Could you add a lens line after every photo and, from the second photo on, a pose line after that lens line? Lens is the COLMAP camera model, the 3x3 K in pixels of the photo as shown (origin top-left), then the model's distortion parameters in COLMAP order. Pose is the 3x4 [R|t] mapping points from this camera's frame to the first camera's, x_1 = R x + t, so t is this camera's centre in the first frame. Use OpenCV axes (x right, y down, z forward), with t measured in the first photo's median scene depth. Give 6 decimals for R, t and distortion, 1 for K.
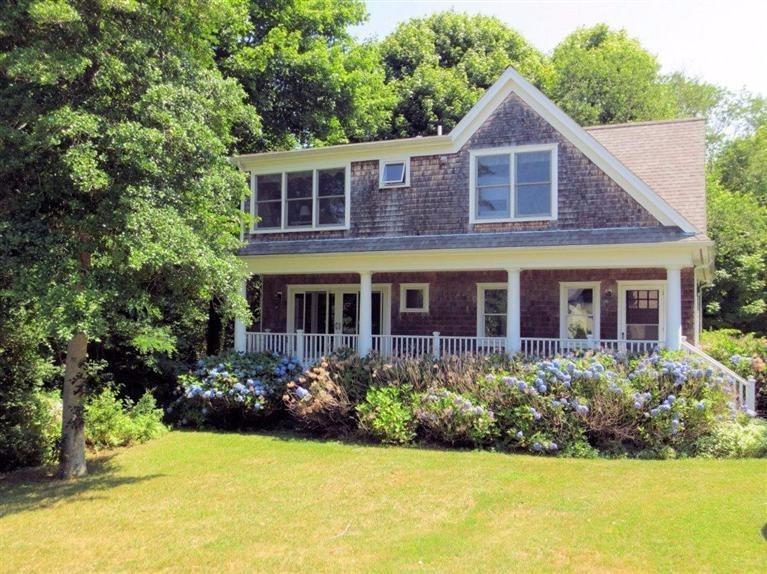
lens RADIAL K [[769.0, 0, 383.7], [0, 769.0, 285.4], [0, 0, 1]] dist [-0.044517, 0.000000]
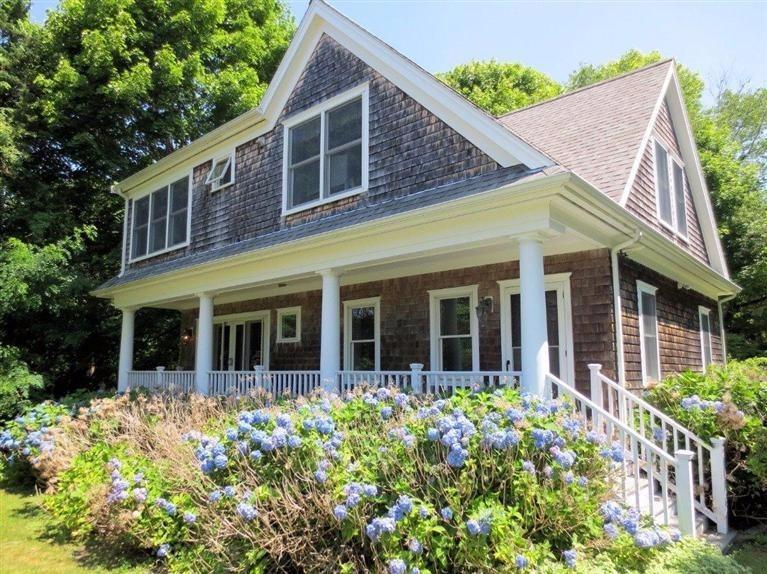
lens RADIAL K [[549.0, 0, 381.2], [0, 549.0, 291.2], [0, 0, 1]] dist [-0.033300, -0.000290]
pose [[0.949074, -0.061324, -0.309029, 0.351578], [0.033669, 0.994998, -0.094045, 0.042738], [0.313250, 0.078851, 0.946391, 0.520684]]
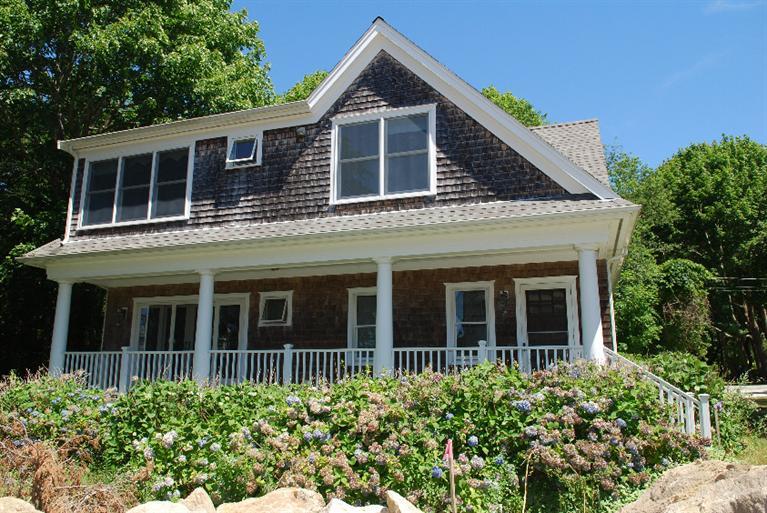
lens RADIAL K [[588.6, 0, 387.1], [0, 588.6, 252.4], [0, 0, 1]] dist [-0.037186, -0.007195]
pose [[0.995883, 0.010134, 0.090075, 0.113188], [0.004711, 0.986601, -0.163081, 0.066574], [-0.090521, 0.162834, 0.982492, 0.390894]]
